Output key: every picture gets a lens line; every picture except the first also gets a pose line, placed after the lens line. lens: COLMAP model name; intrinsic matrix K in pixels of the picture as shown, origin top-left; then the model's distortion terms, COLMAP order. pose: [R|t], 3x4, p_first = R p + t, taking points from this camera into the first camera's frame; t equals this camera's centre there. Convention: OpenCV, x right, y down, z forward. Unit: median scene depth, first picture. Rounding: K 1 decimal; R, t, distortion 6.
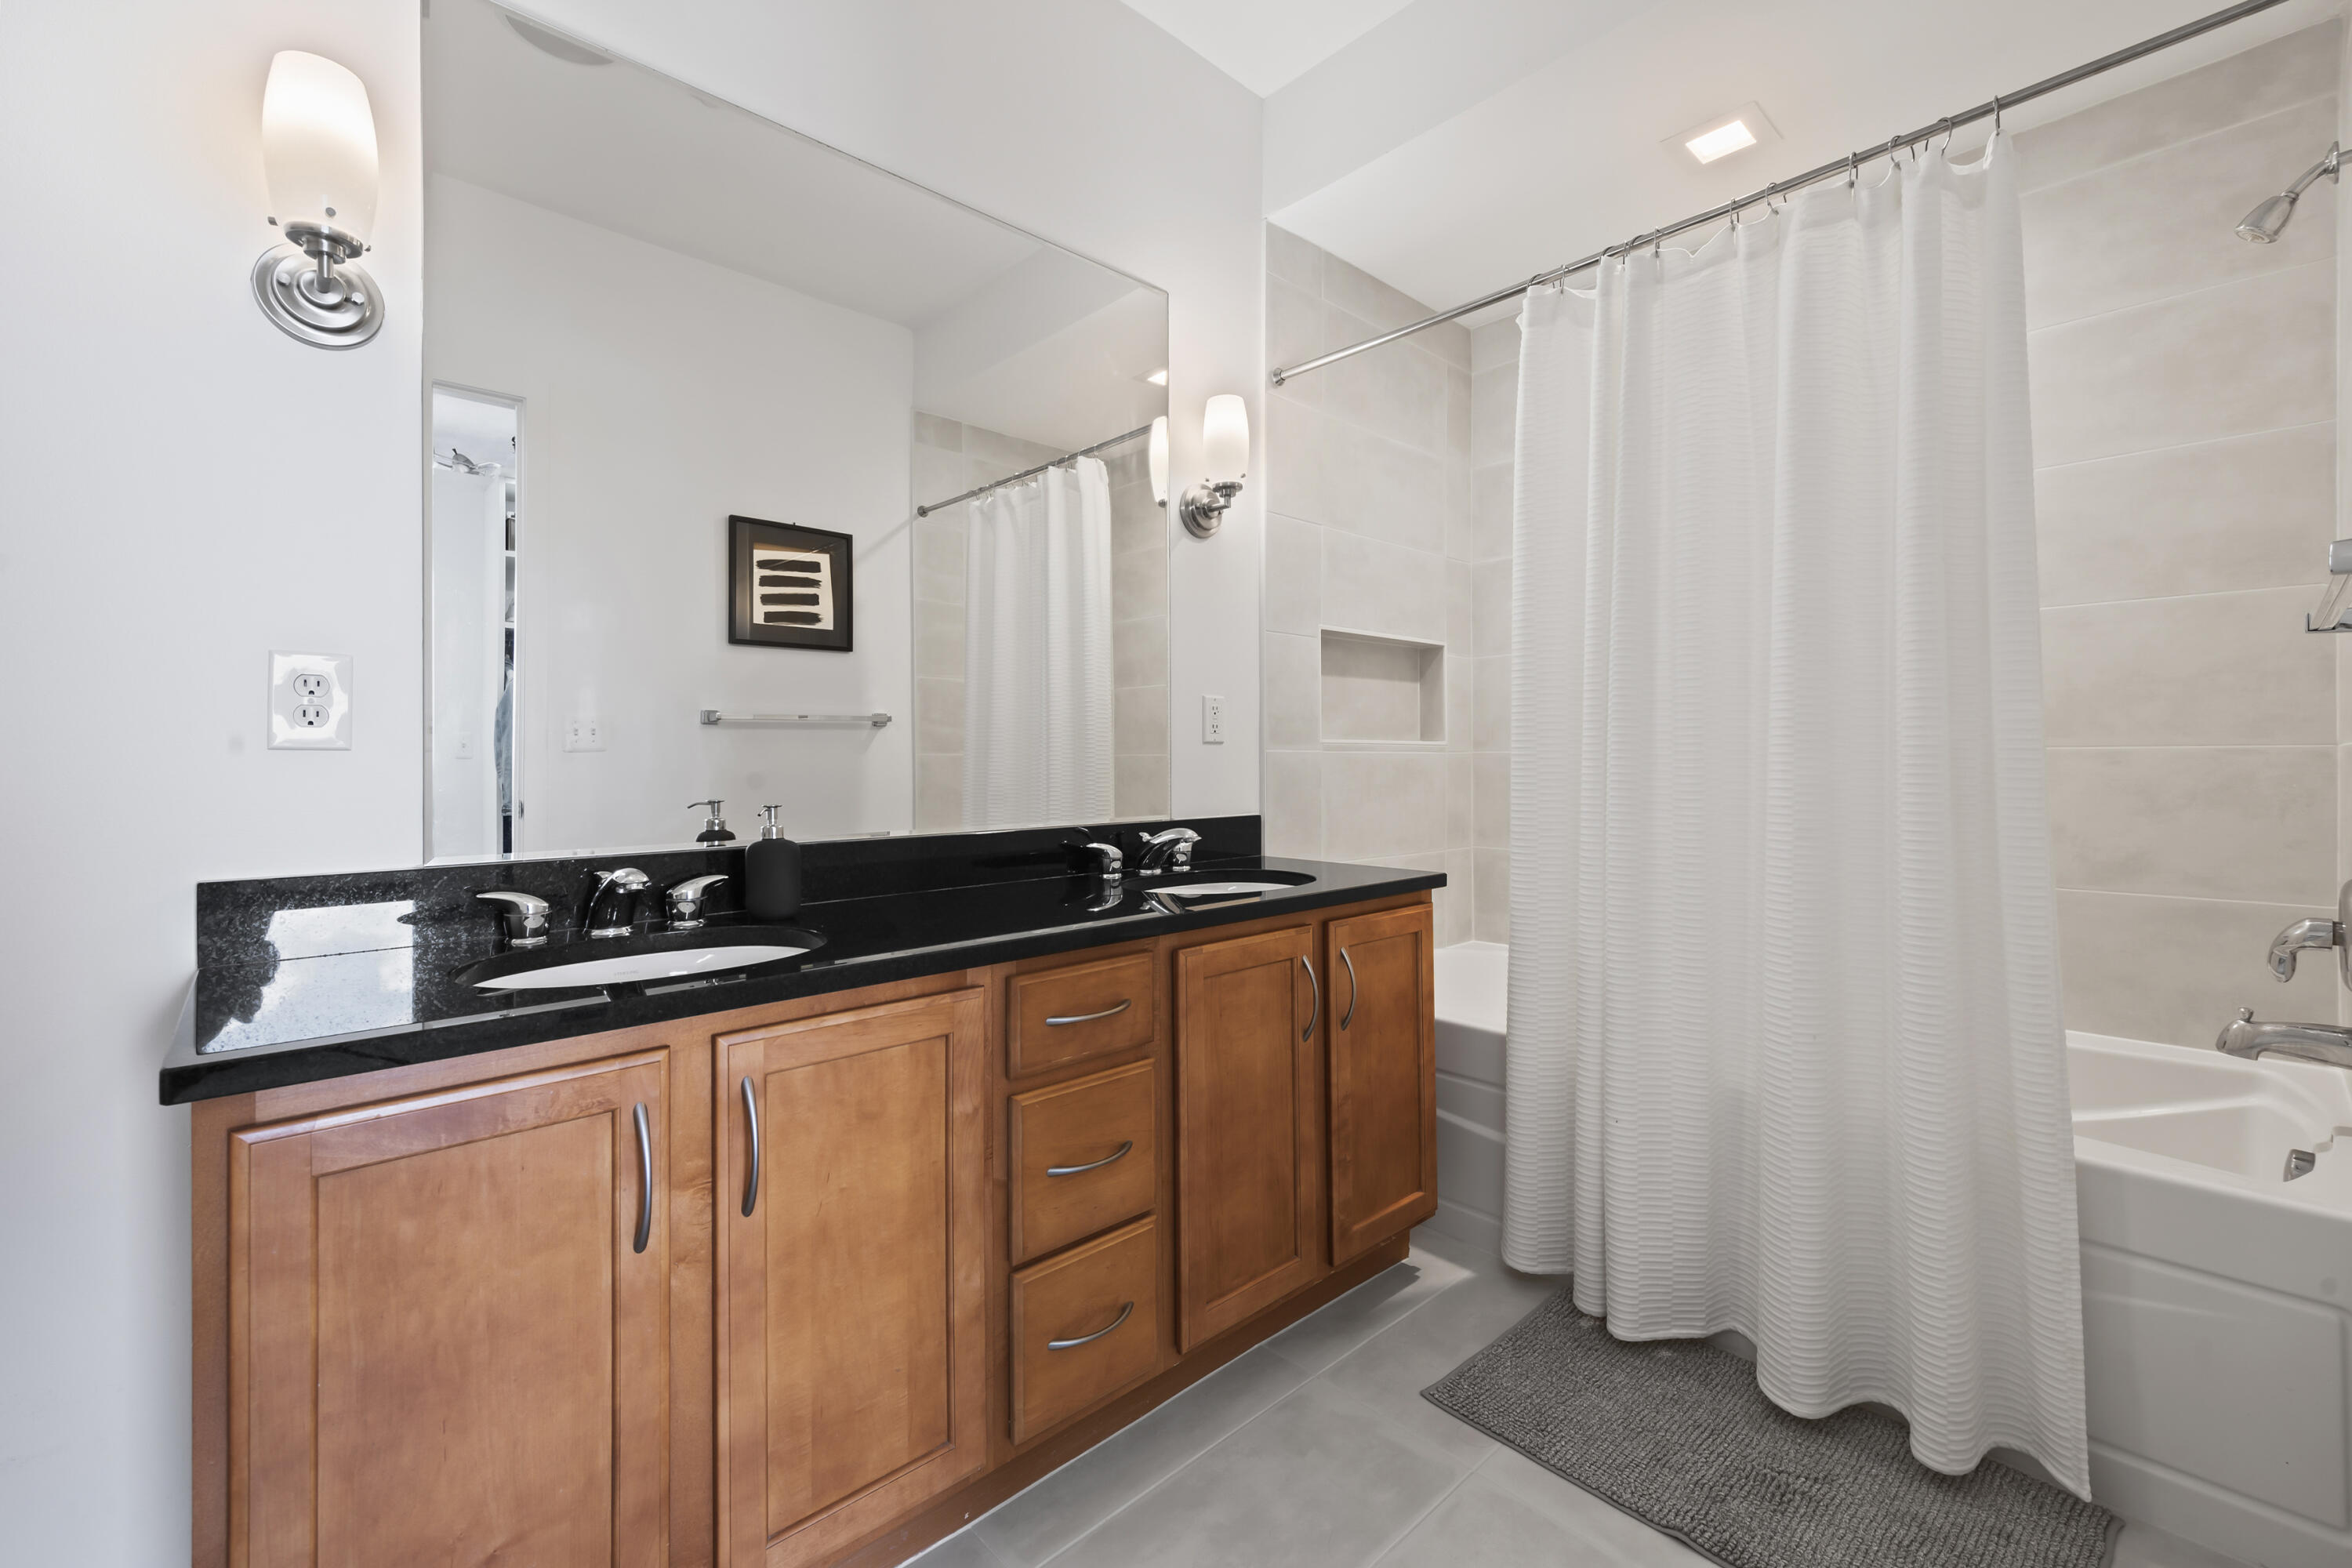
lens RADIAL K [[939.4, 0, 1125.4], [0, 939.4, 758.9], [0, 0, 1]] dist [0.004163, -0.000634]
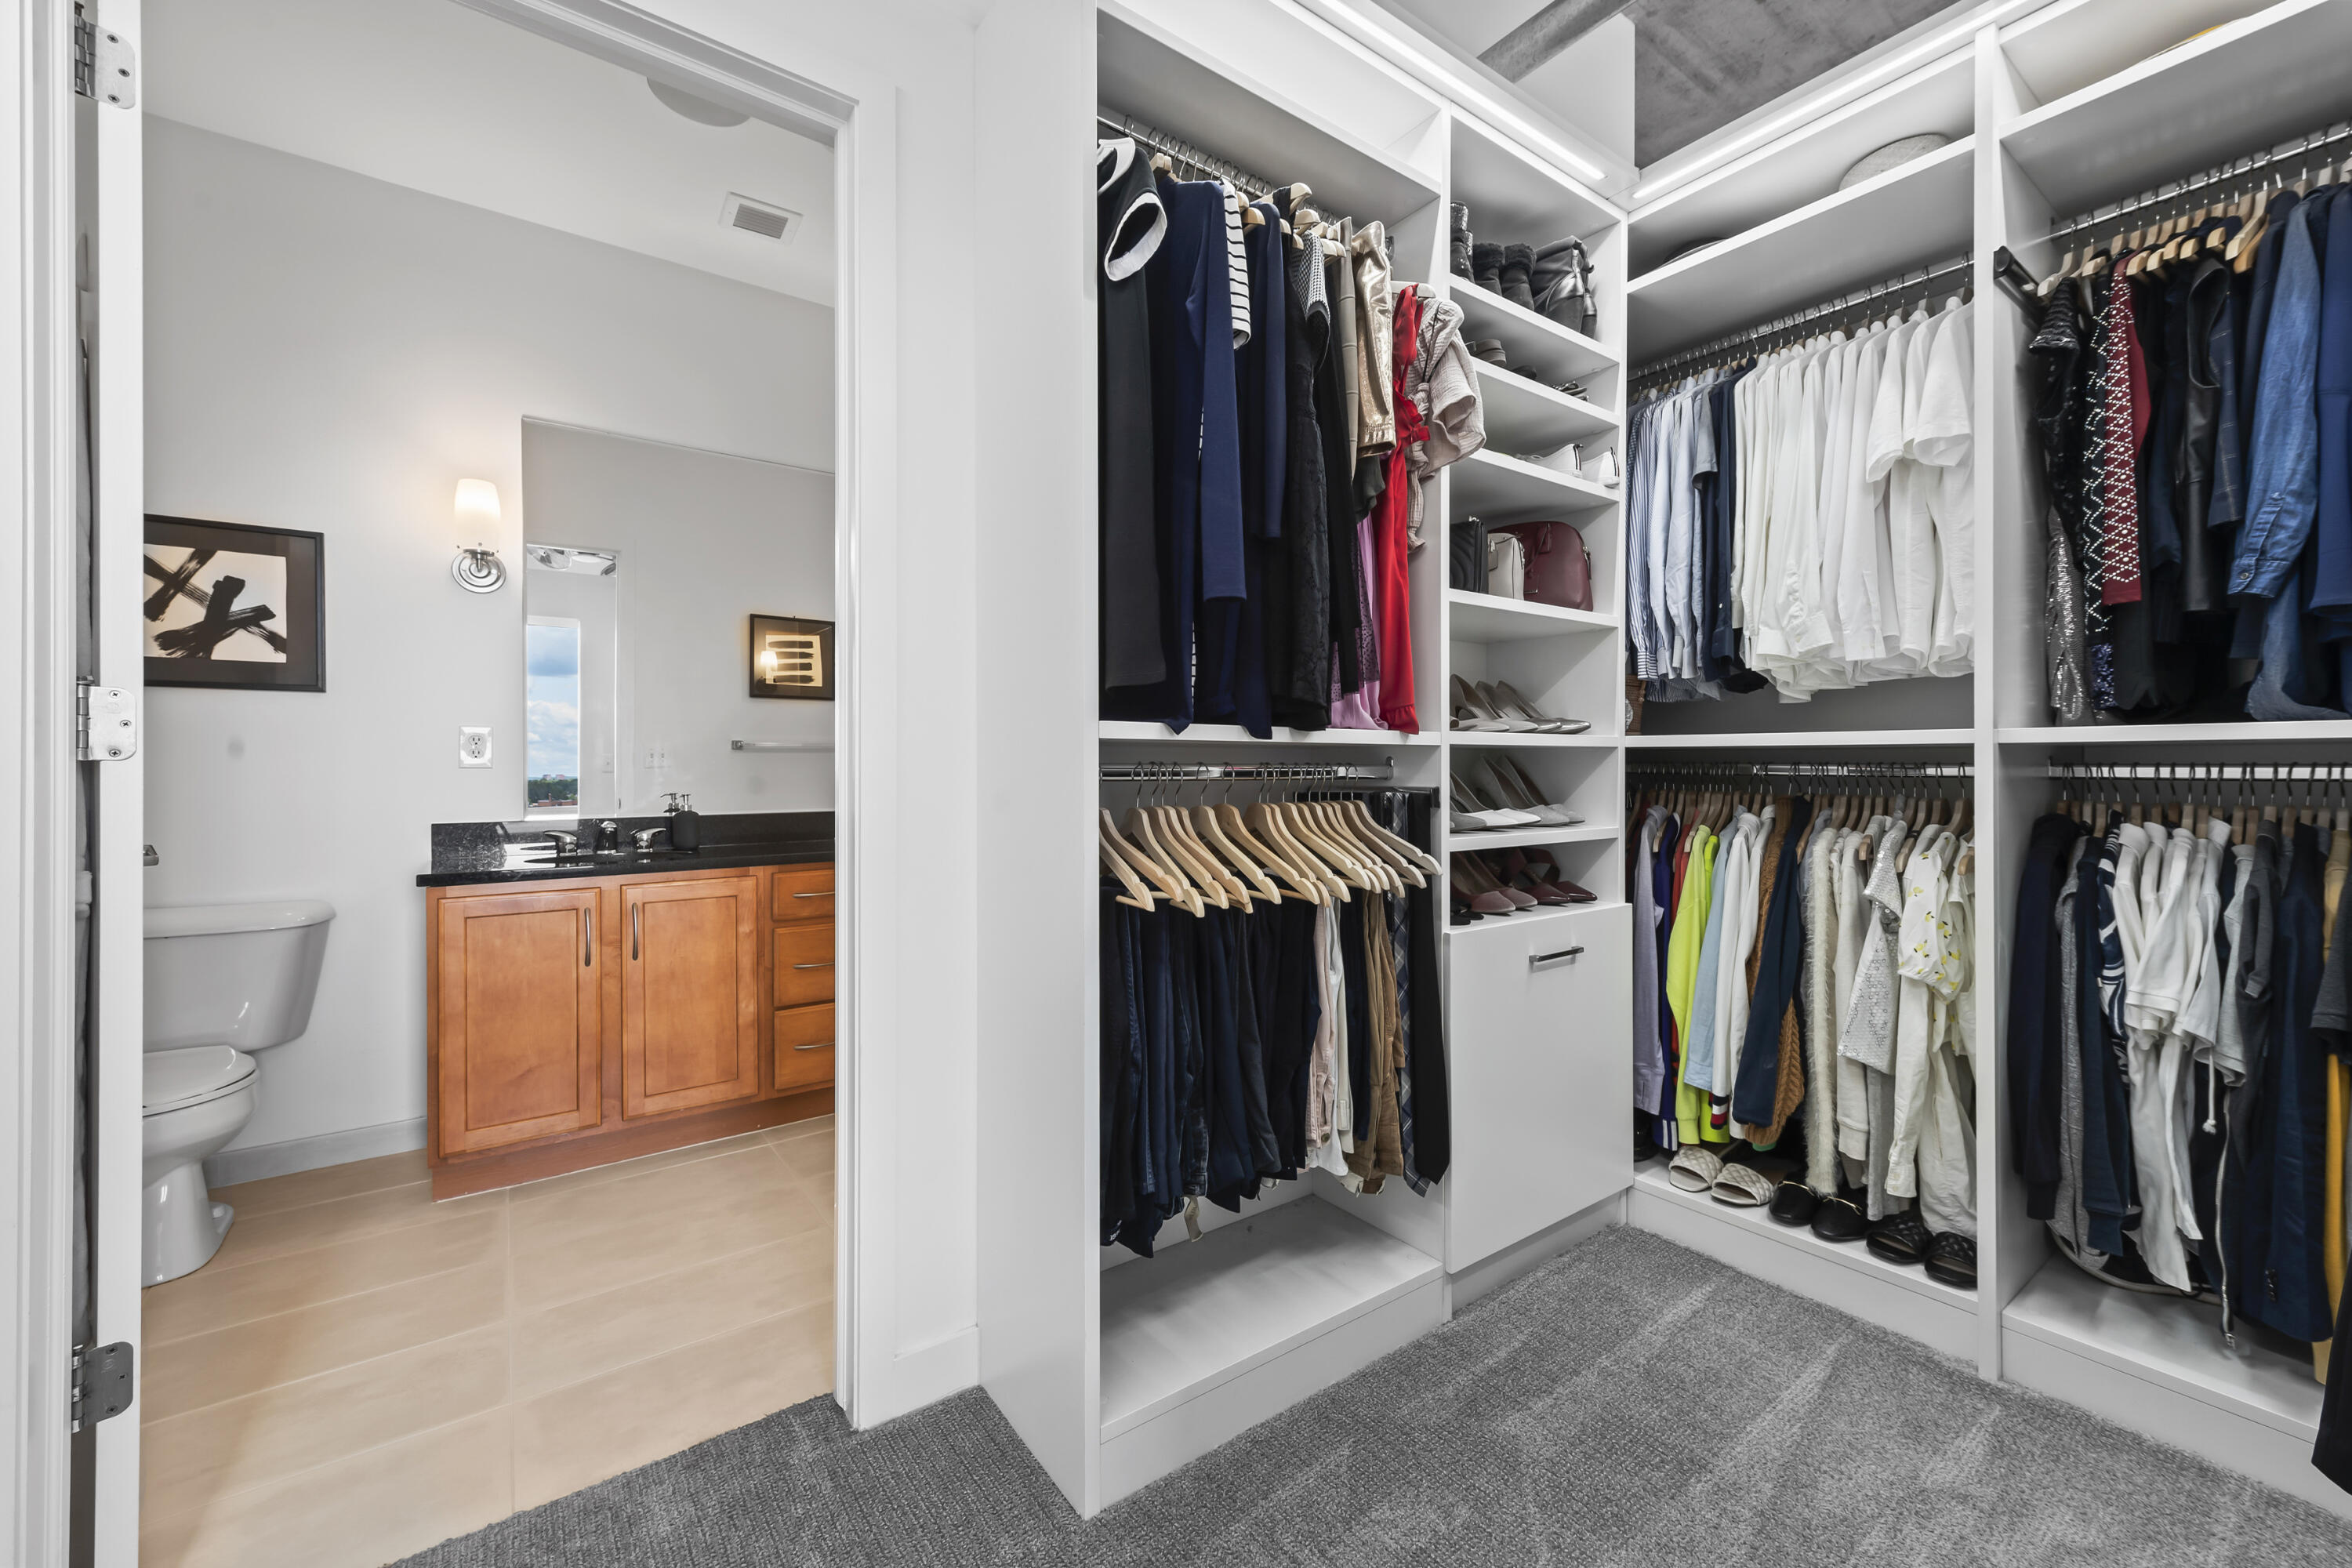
lens RADIAL K [[929.0, 0, 1180.8], [0, 929.0, 774.3], [0, 0, 1]] dist [0.002699, -0.000518]
pose [[0.993403, -0.000409, -0.114673, 1.156399], [0.000729, 0.999996, 0.002752, 0.000321], [0.114671, -0.002818, 0.993400, -1.110038]]
